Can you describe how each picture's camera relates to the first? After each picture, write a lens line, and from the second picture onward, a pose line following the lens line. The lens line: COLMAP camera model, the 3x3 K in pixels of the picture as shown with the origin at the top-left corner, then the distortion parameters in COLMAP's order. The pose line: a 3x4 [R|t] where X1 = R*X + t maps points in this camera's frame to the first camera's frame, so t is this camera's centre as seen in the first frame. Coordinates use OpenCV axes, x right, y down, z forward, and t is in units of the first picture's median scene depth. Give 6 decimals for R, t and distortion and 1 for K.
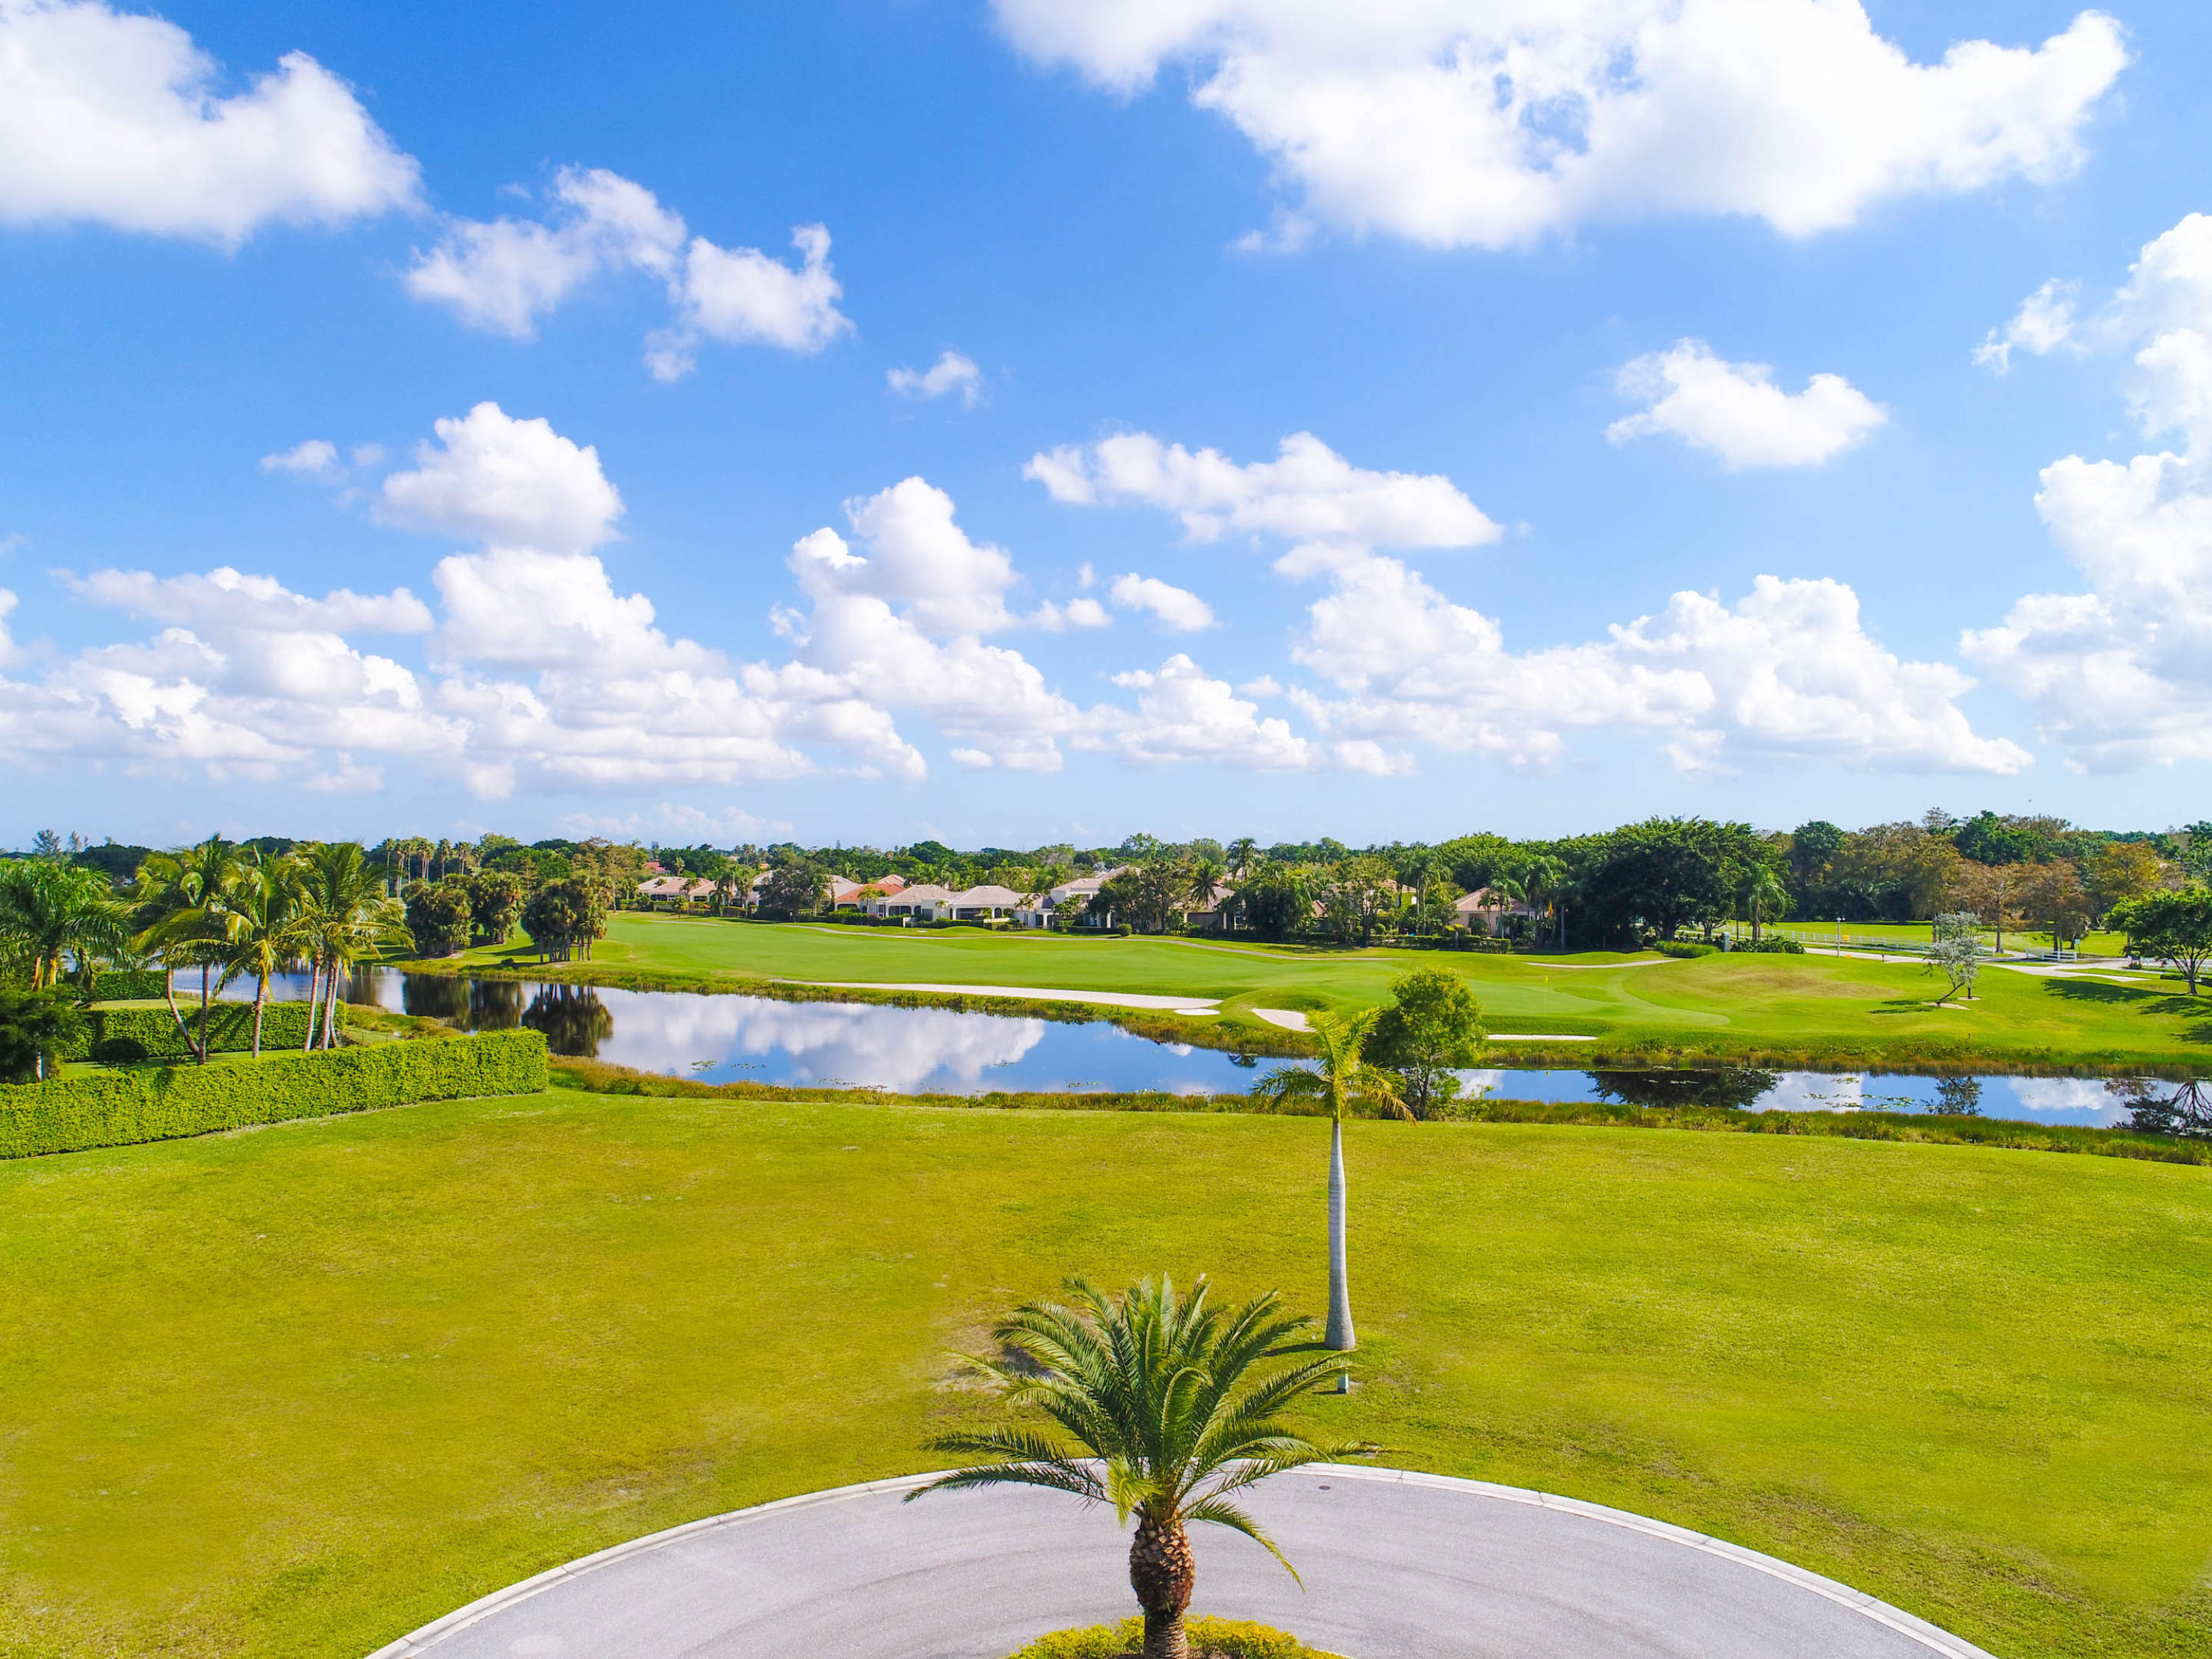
lens RADIAL K [[1668.2, 0, 1106.0], [0, 1668.2, 829.5], [0, 0, 1]] dist [0.000422, -0.000484]
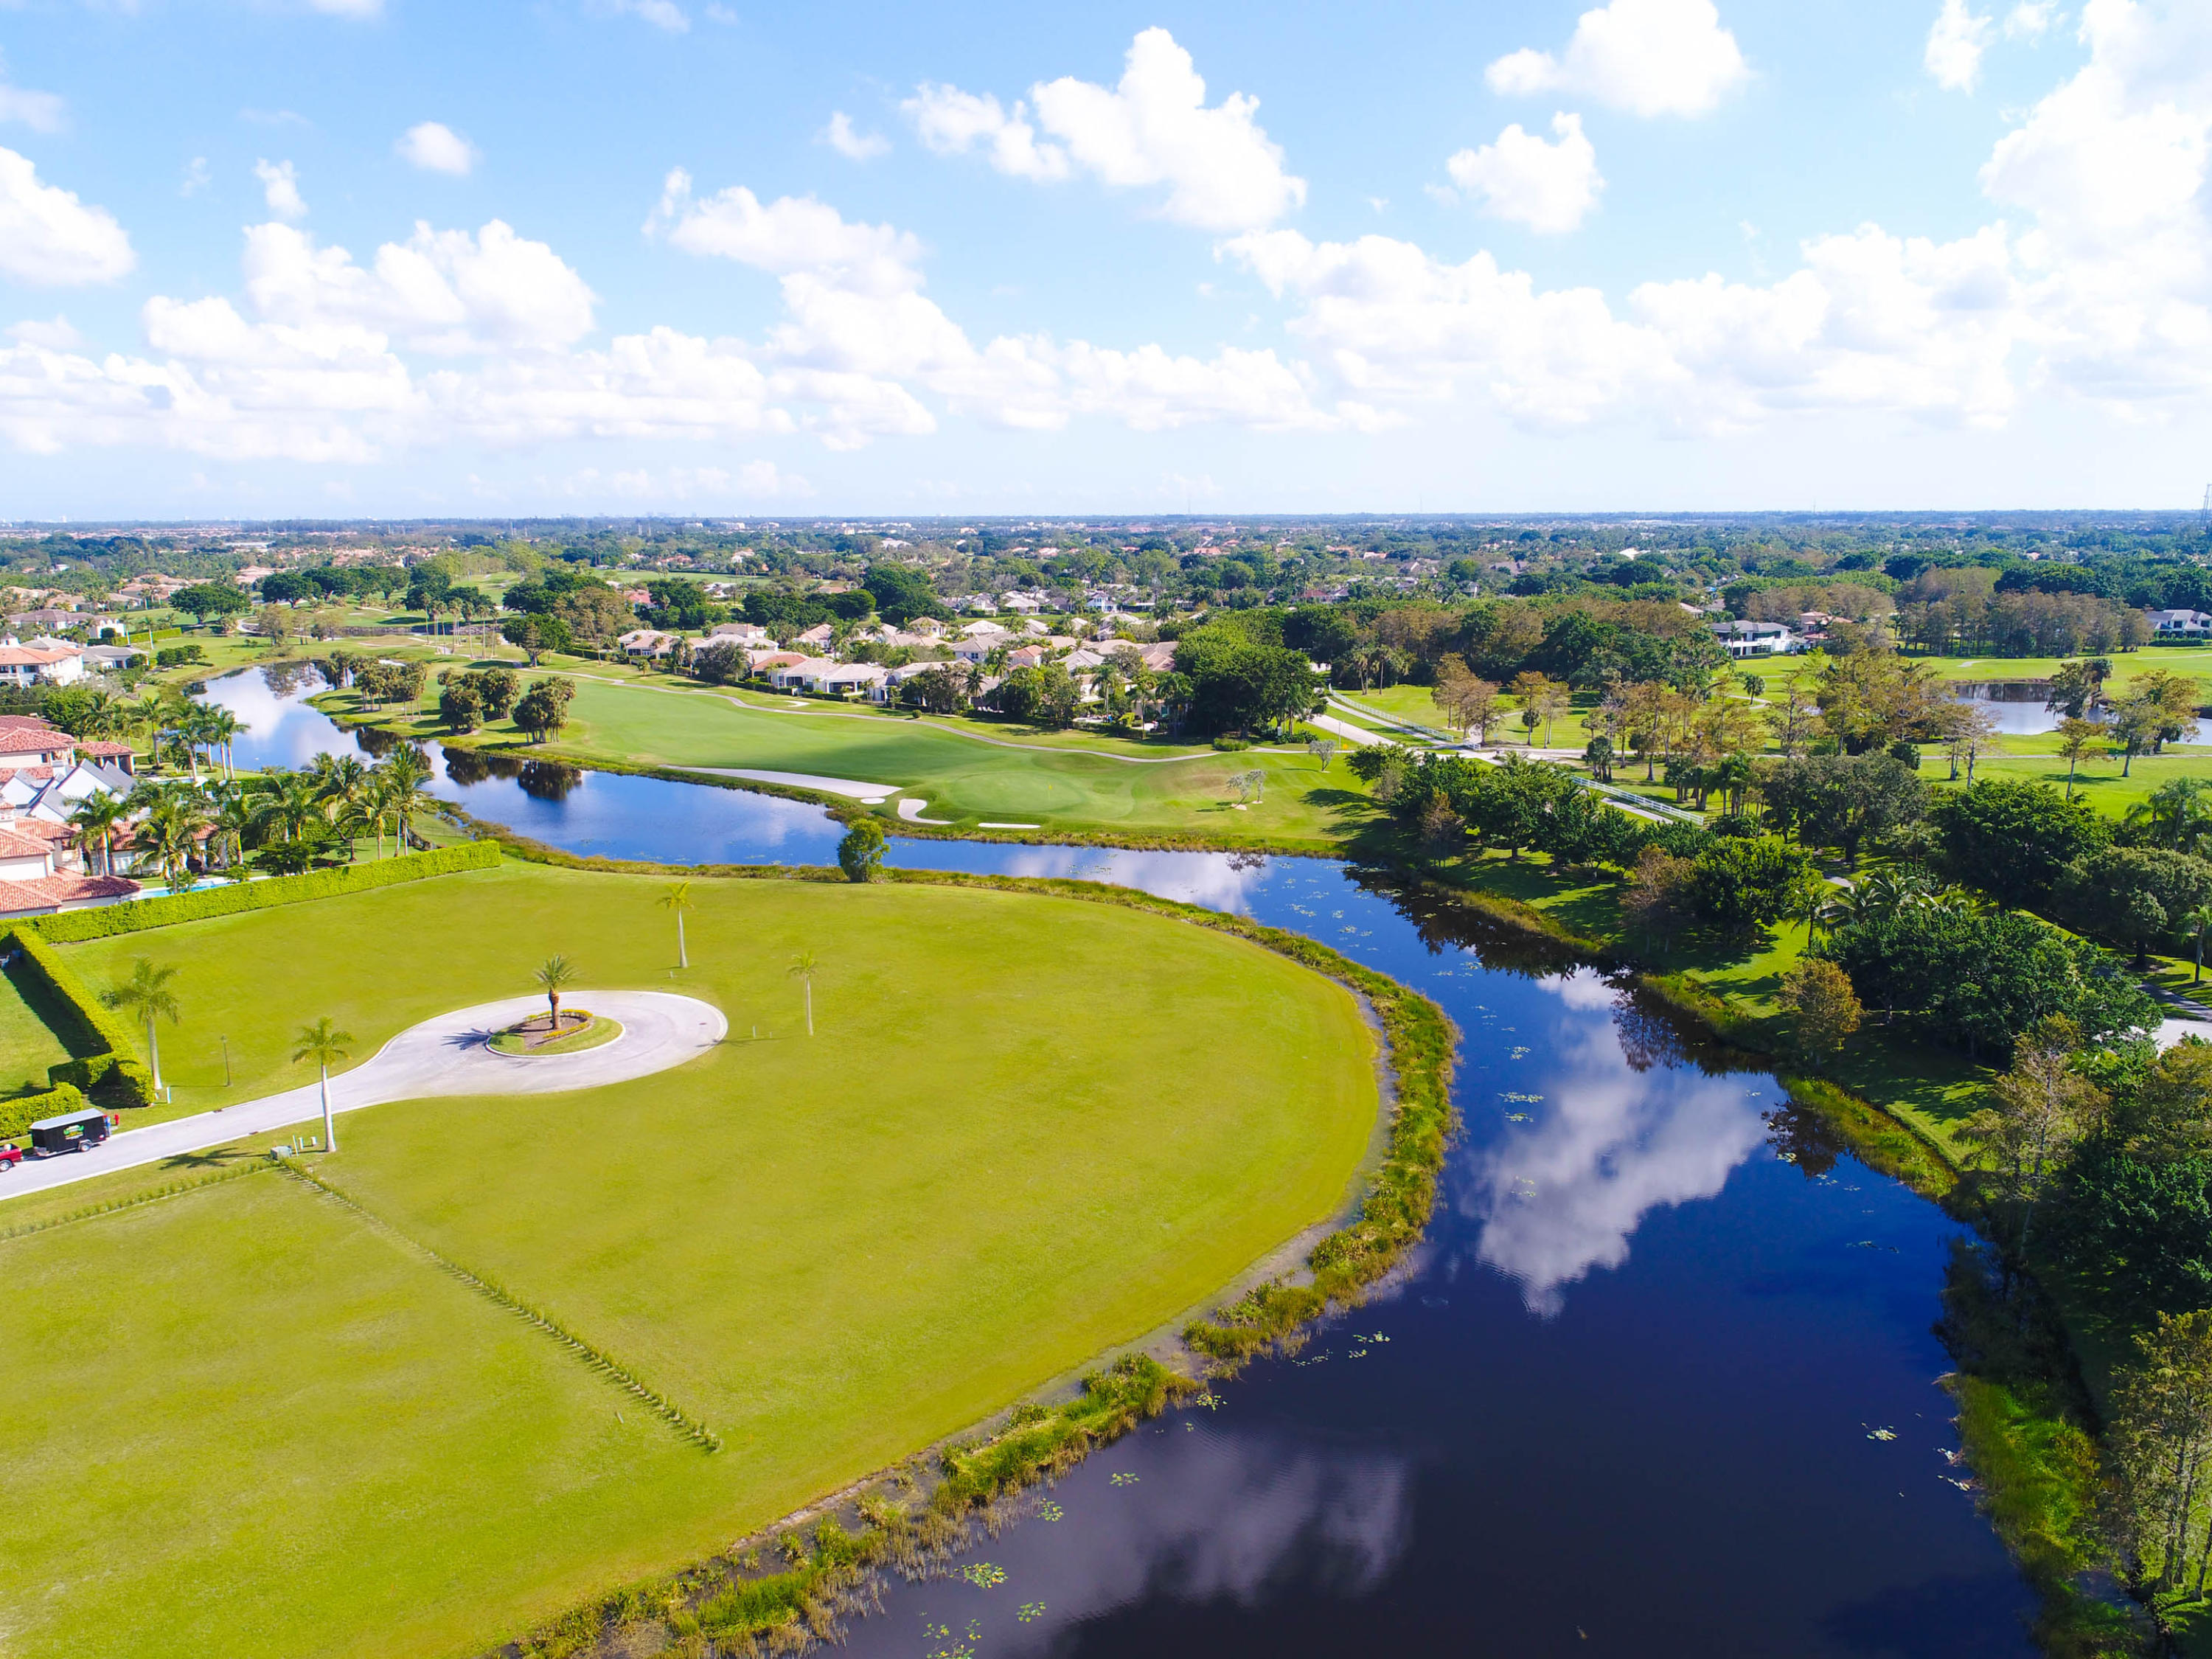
lens RADIAL K [[1668.2, 0, 1106.0], [0, 1668.2, 829.5], [0, 0, 1]] dist [0.000422, -0.000484]
pose [[0.999677, 0.003862, -0.025125, 0.216687], [0.001251, 0.979718, 0.200378, -0.136800], [0.025390, -0.200345, 0.979396, -0.477003]]
